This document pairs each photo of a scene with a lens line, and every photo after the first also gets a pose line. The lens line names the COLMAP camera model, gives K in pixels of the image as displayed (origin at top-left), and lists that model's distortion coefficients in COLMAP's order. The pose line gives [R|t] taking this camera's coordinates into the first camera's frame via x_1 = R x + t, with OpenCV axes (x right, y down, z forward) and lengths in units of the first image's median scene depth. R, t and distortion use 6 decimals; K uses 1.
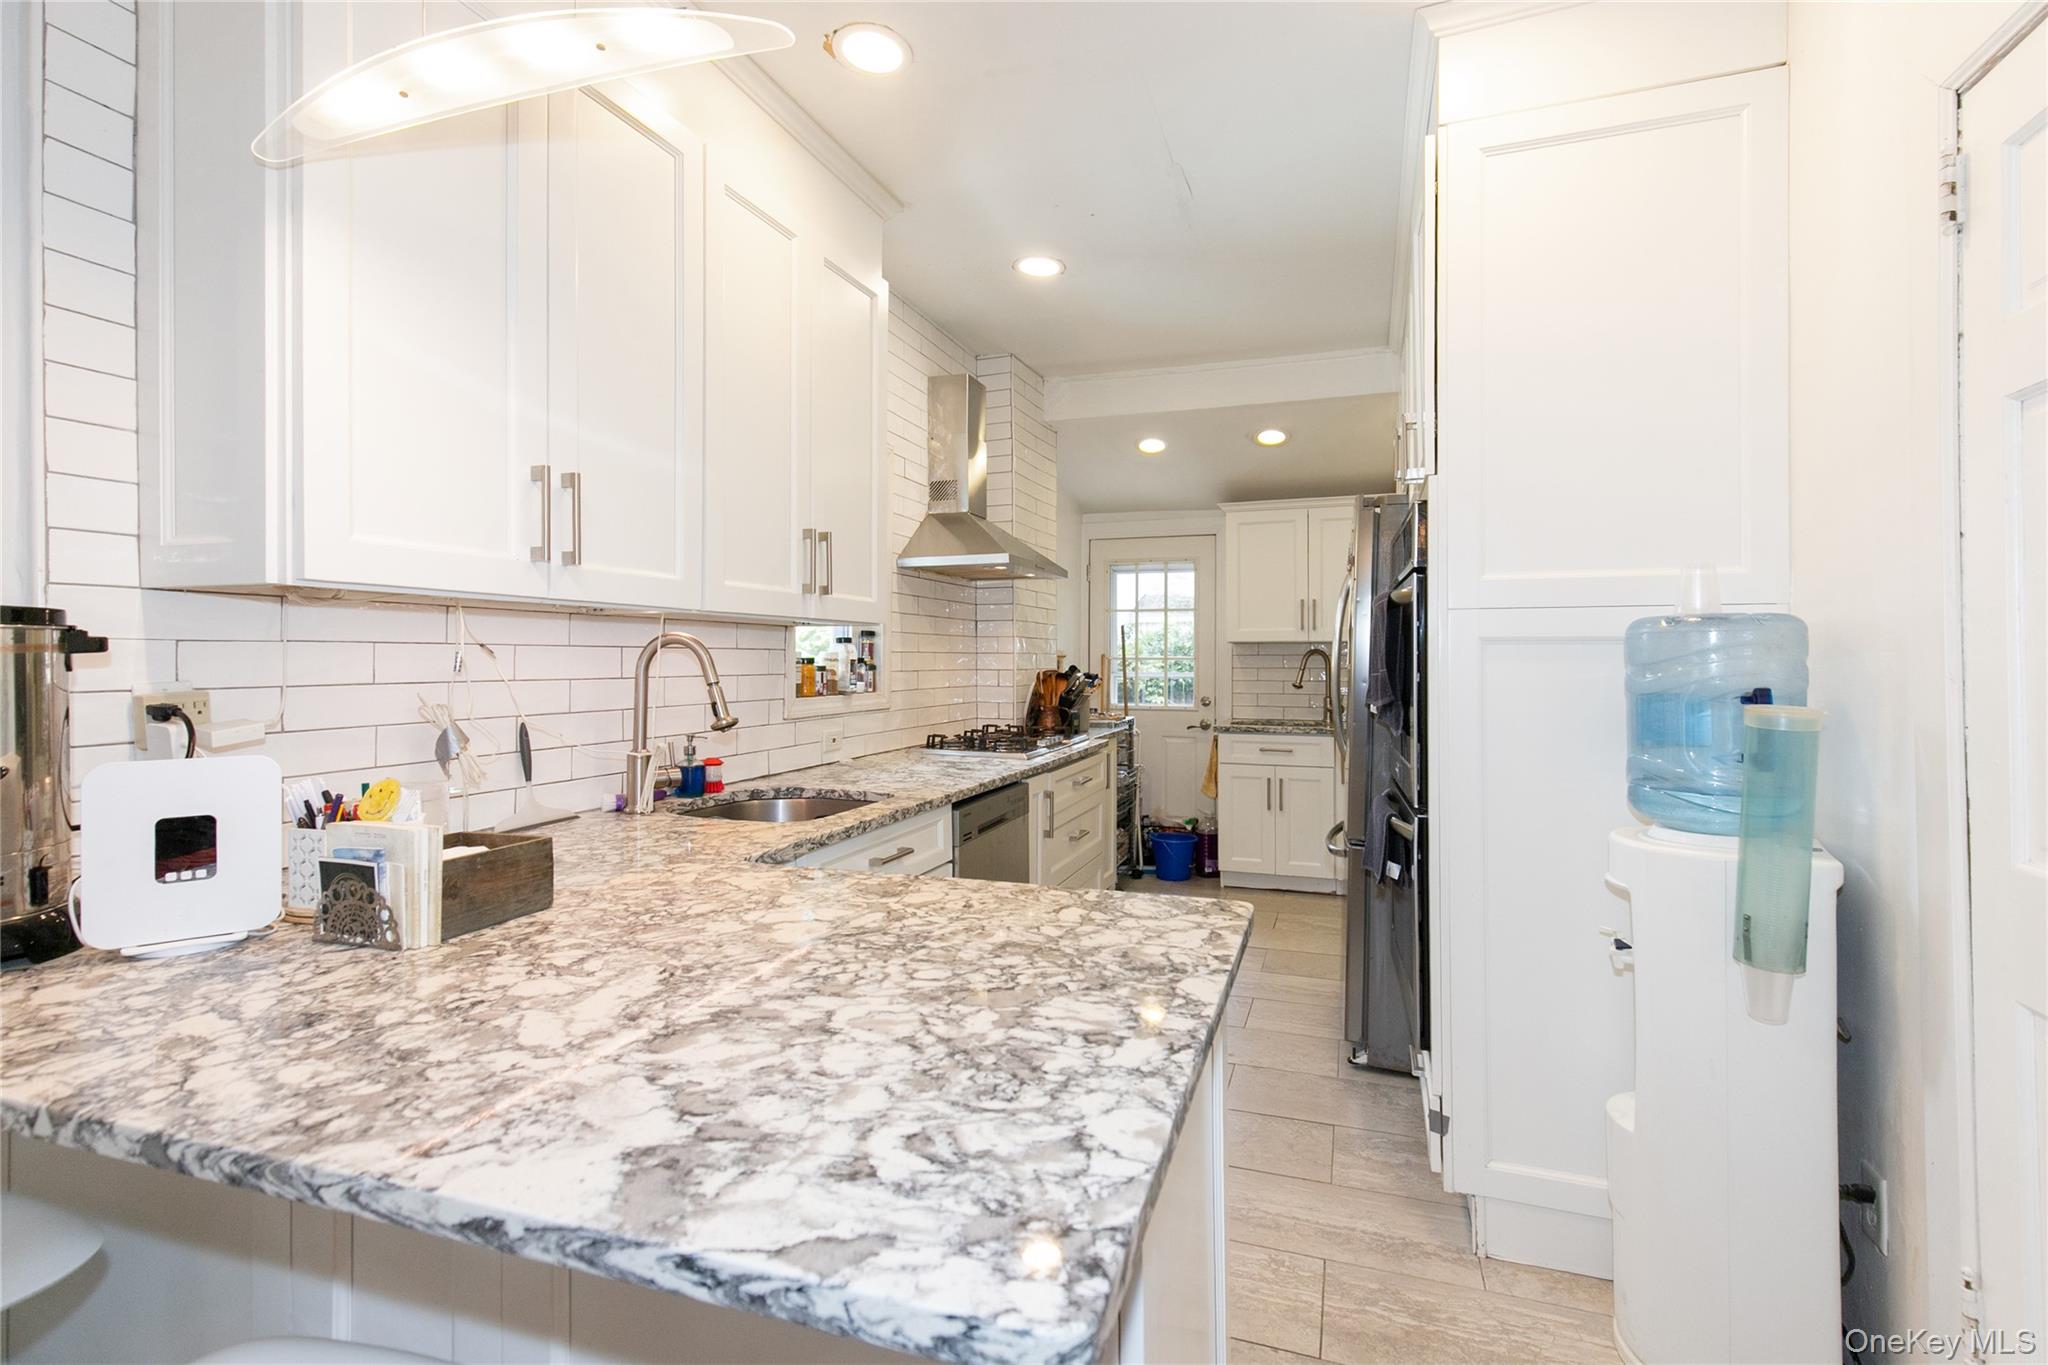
lens RADIAL K [[935.1, 0, 1031.8], [0, 935.1, 667.9], [0, 0, 1]] dist [-0.002292, -0.001142]
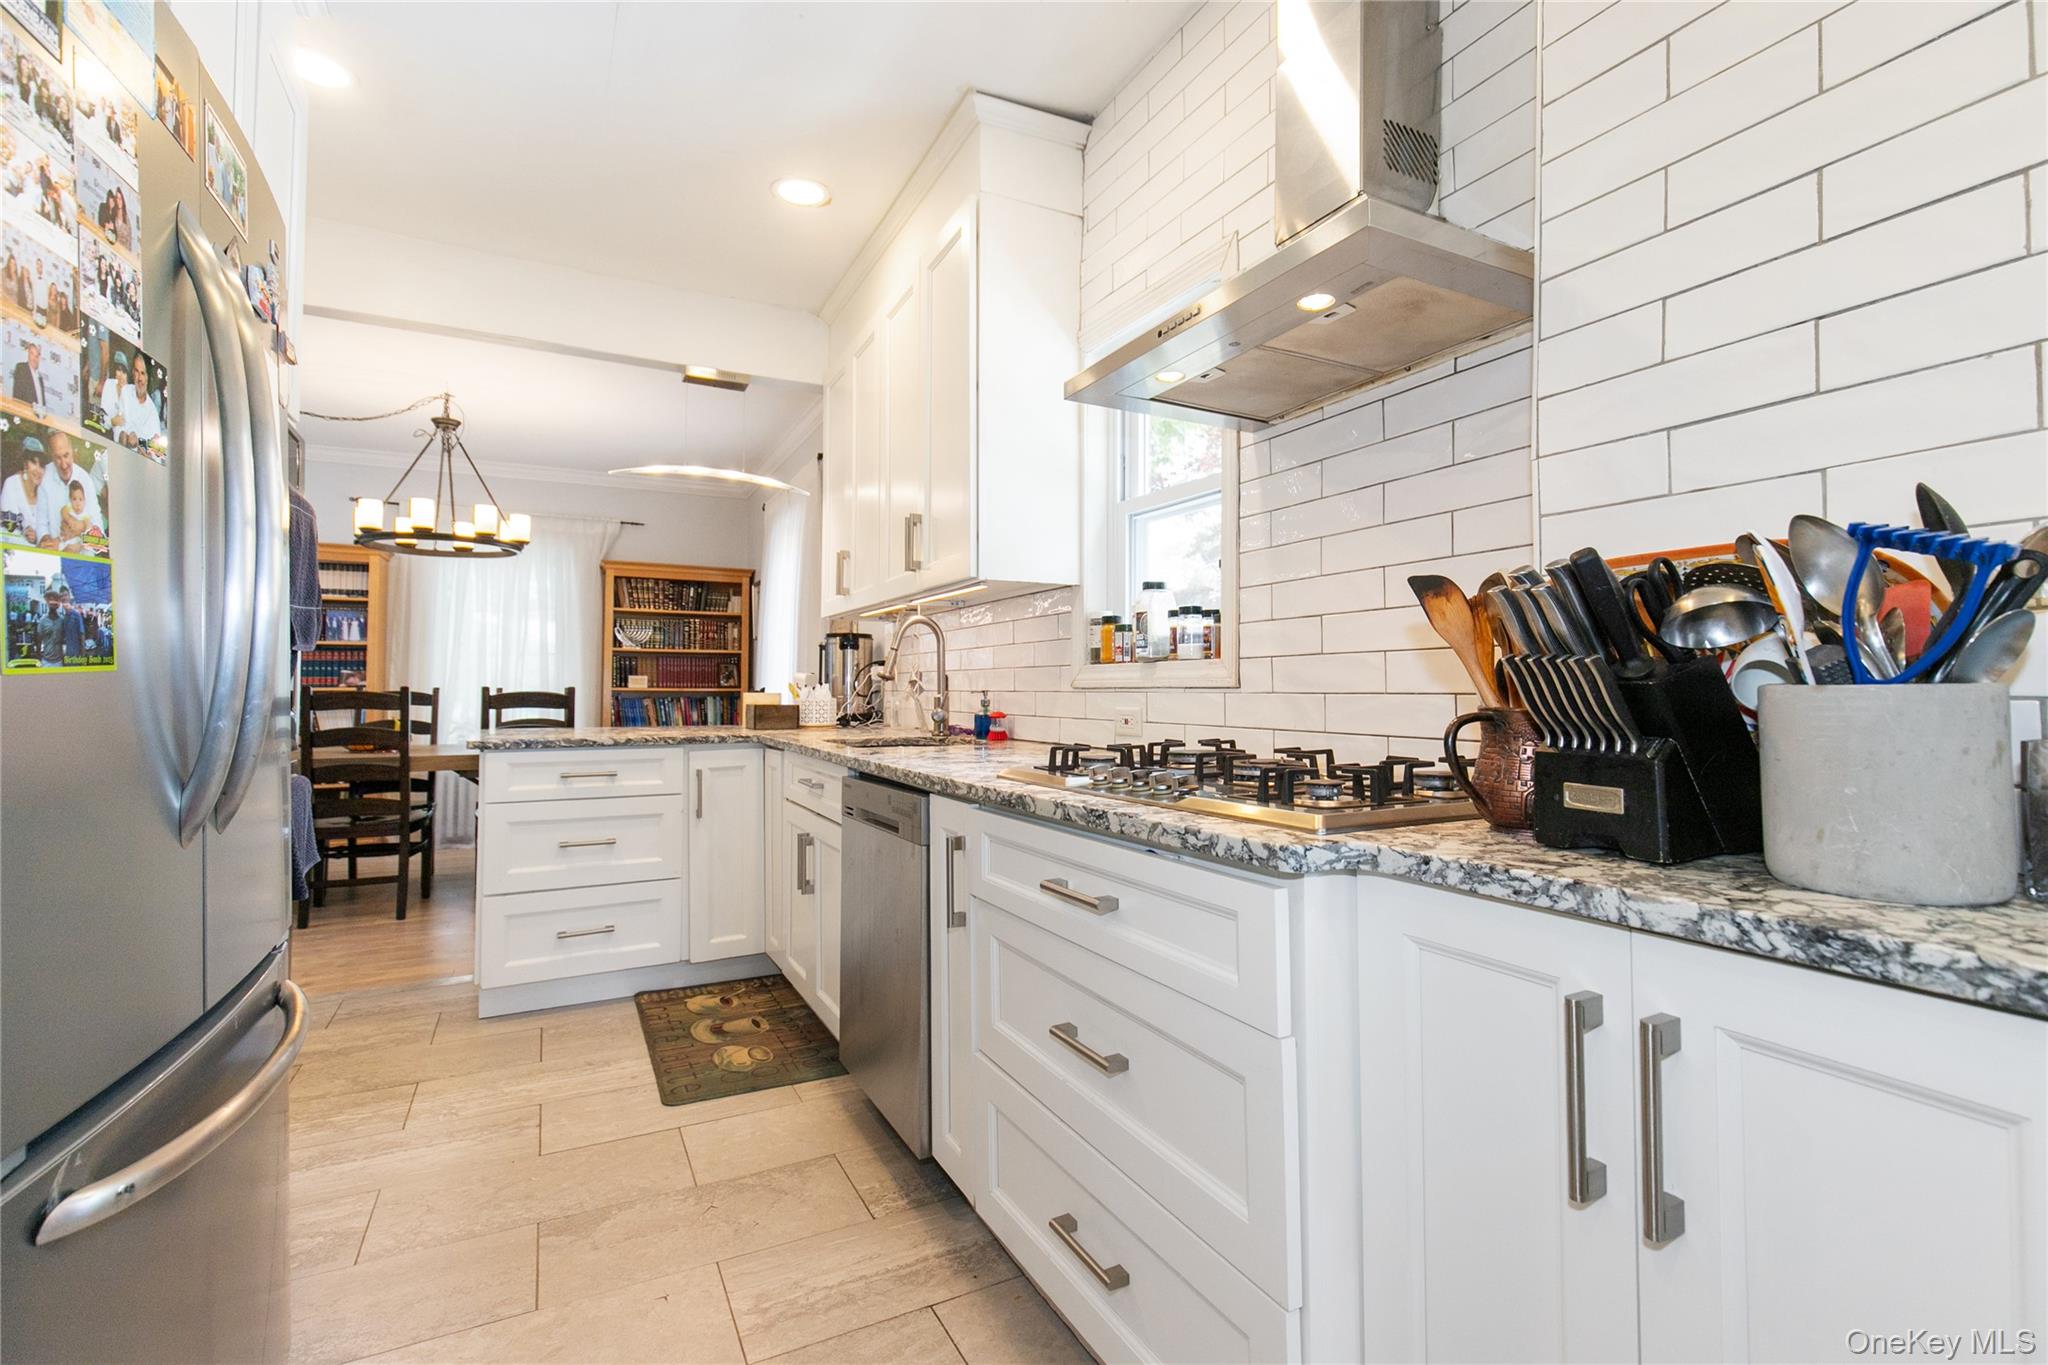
lens RADIAL K [[935.1, 0, 1036.8], [0, 935.1, 677.5], [0, 0, 1]] dist [-0.002292, -0.001142]
pose [[-0.684208, -0.006457, -0.729259, 0.416036], [-0.003176, 0.999978, -0.005874, 0.050428], [0.729280, -0.001702, -0.684213, 1.574562]]
